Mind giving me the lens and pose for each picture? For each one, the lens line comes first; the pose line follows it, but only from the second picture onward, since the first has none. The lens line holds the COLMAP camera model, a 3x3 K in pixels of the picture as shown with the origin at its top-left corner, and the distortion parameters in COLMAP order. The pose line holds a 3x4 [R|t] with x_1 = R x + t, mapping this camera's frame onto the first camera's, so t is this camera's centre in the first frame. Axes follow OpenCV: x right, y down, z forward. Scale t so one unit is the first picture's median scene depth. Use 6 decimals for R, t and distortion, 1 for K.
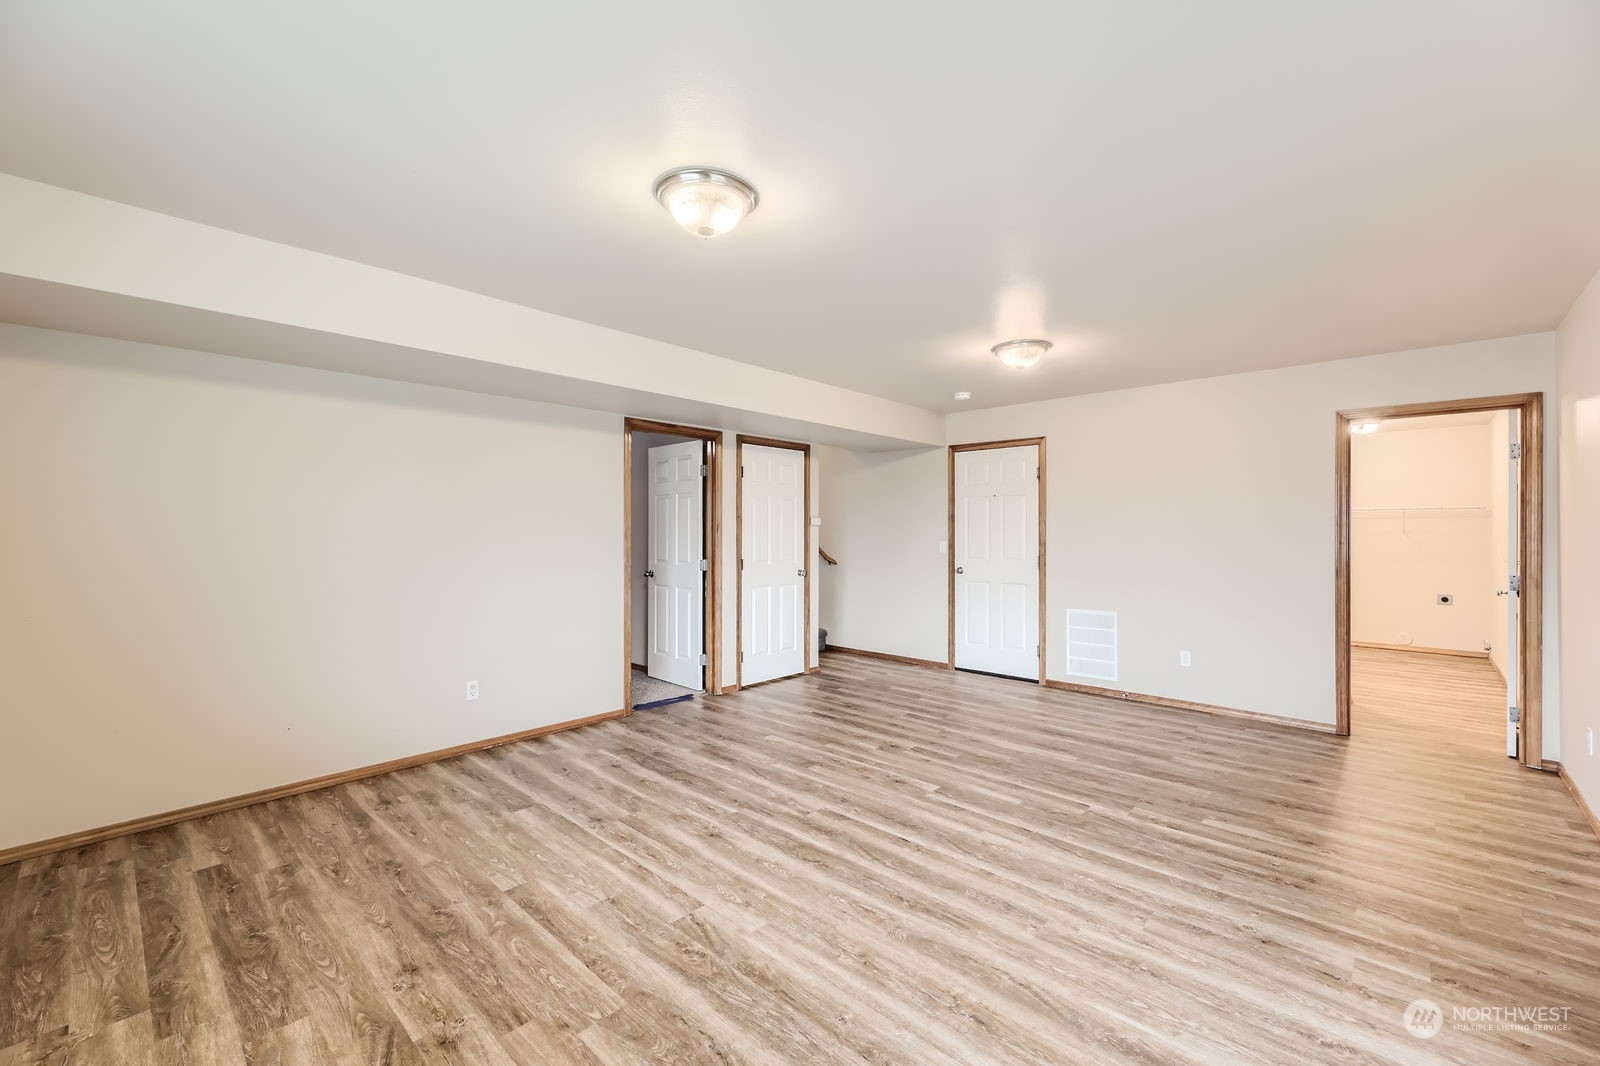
lens RADIAL K [[653.9, 0, 800.4], [0, 653.9, 530.7], [0, 0, 1]] dist [0.001165, -0.000027]
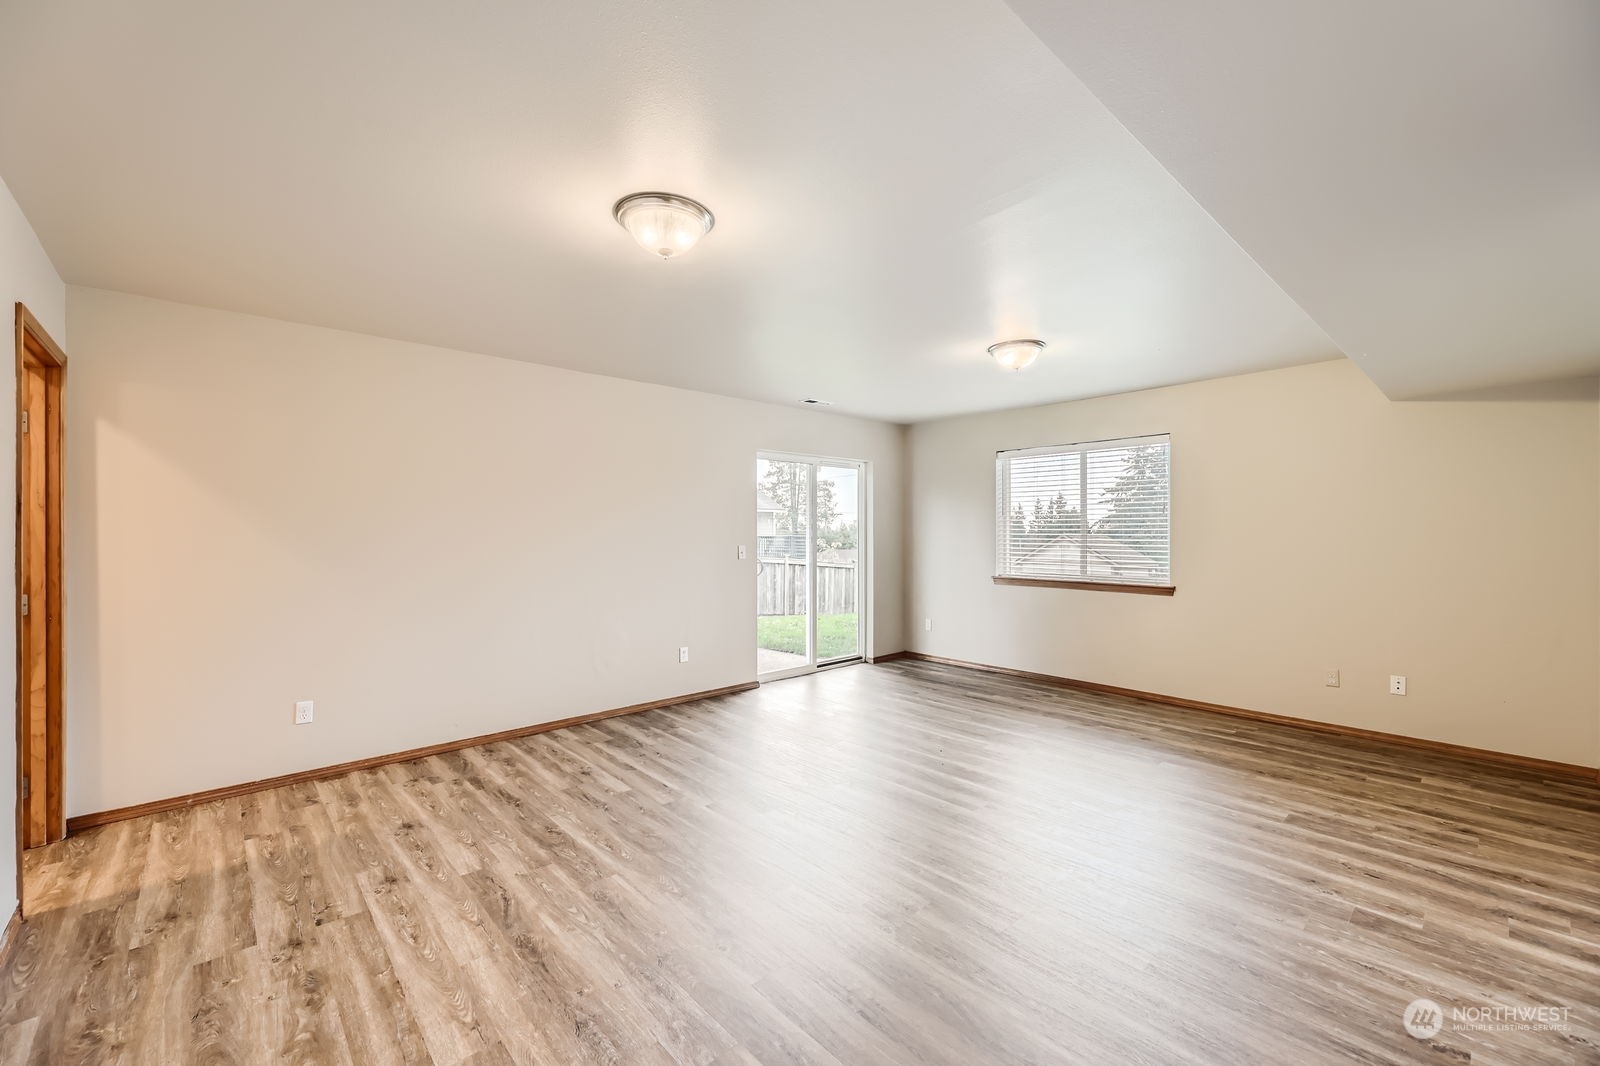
lens RADIAL K [[653.9, 0, 799.6], [0, 653.9, 532.3], [0, 0, 1]] dist [0.001165, -0.000027]
pose [[-0.996315, 0.000356, 0.085771, 0.225190], [0.000492, 0.999999, 0.001564, -0.002397], [-0.085770, 0.001600, -0.996314, 2.115987]]
